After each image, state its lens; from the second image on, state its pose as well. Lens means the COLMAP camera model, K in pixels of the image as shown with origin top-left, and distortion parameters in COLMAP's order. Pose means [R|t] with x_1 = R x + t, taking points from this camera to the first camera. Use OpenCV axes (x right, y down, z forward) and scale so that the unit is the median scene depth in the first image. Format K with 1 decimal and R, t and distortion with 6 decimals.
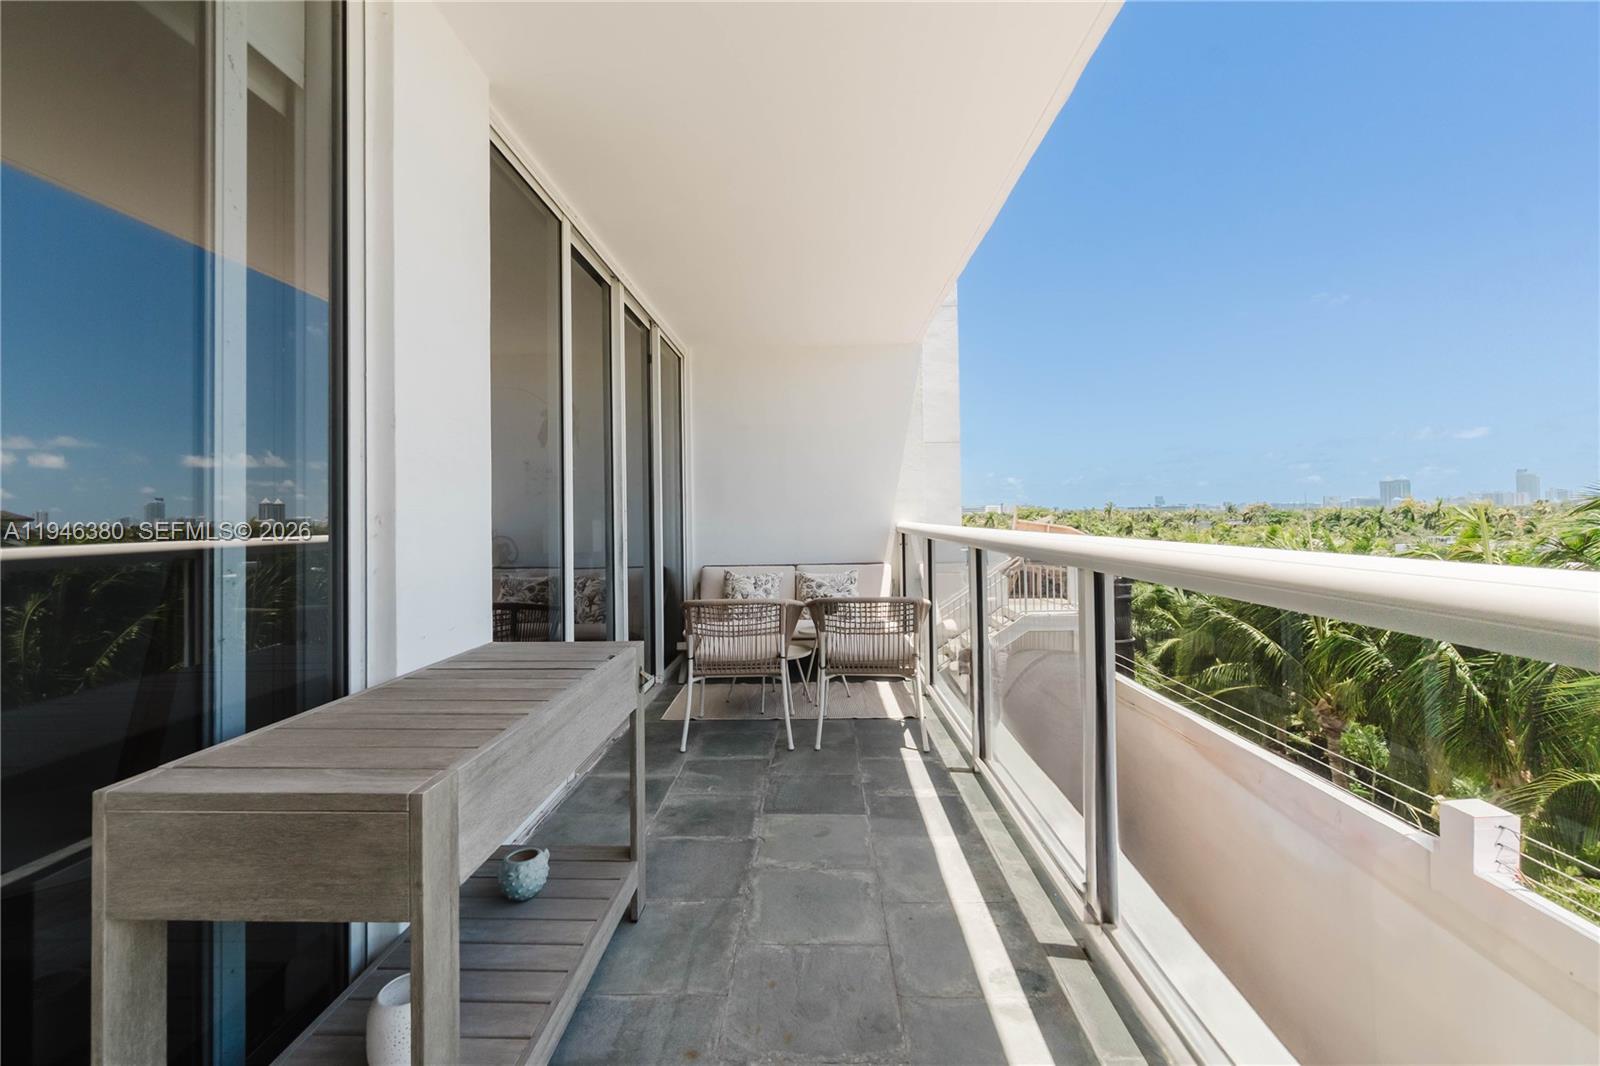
lens RADIAL K [[715.3, 0, 772.7], [0, 715.3, 501.0], [0, 0, 1]] dist [-0.000450, -0.000515]
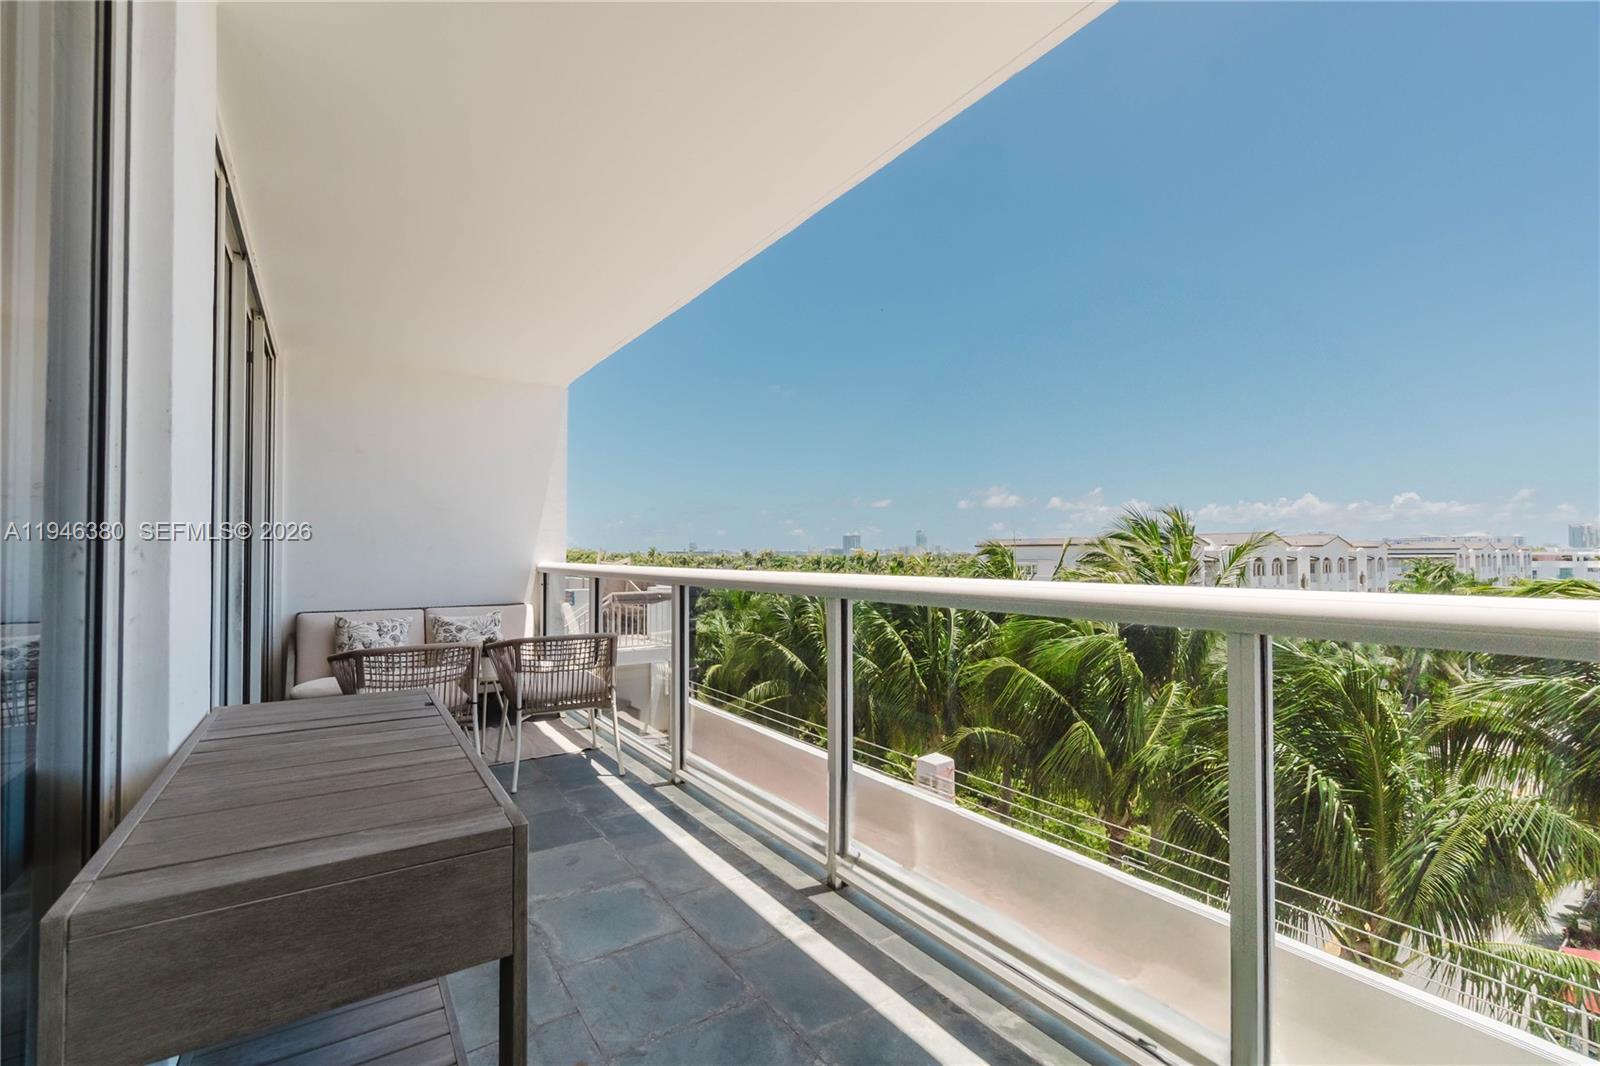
lens RADIAL K [[707.5, 0, 790.1], [0, 707.5, 534.7], [0, 0, 1]] dist [-0.000190, 0.000139]
pose [[0.802687, 0.033609, 0.595453, -0.230849], [-0.026690, 0.999435, -0.020431, 0.002760], [-0.595804, 0.000507, 0.803130, -0.008746]]
